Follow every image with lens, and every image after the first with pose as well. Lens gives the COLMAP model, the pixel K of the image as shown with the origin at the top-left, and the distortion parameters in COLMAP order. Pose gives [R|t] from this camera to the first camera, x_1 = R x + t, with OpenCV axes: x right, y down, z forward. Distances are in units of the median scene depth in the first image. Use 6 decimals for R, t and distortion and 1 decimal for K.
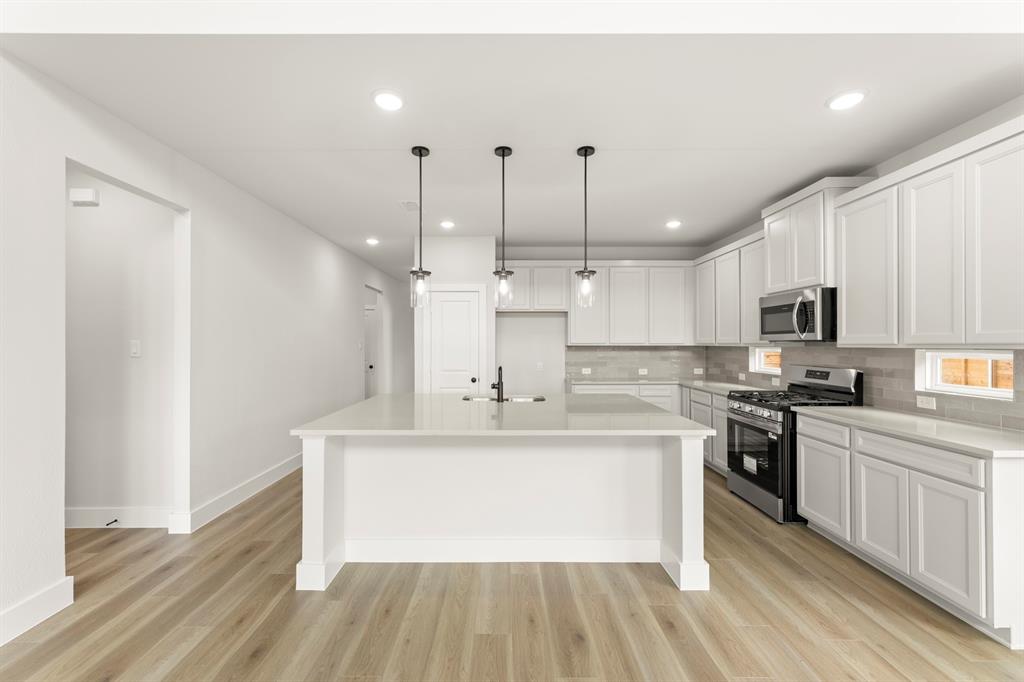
lens RADIAL K [[419.8, 0, 506.3], [0, 419.8, 346.8], [0, 0, 1]] dist [-0.001070, -0.000395]
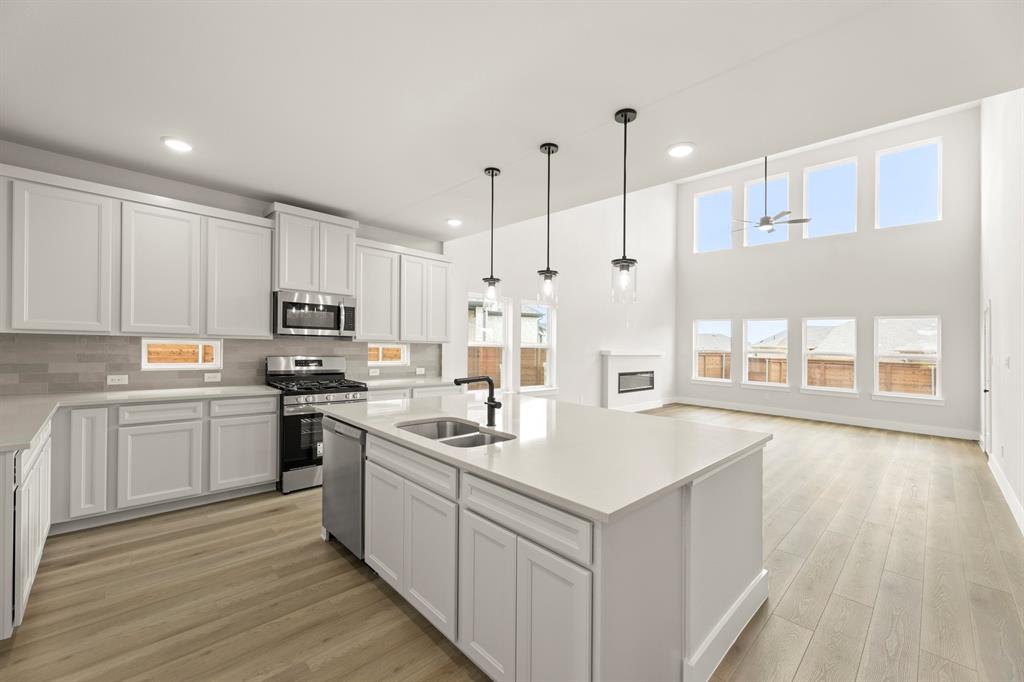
lens RADIAL K [[419.8, 0, 494.7], [0, 419.8, 345.8], [0, 0, 1]] dist [-0.001070, -0.000395]
pose [[-0.690315, -0.026663, 0.723017, -0.607660], [-0.024971, 0.999603, 0.013022, -0.015746], [-0.723078, -0.009065, -0.690707, 1.706338]]
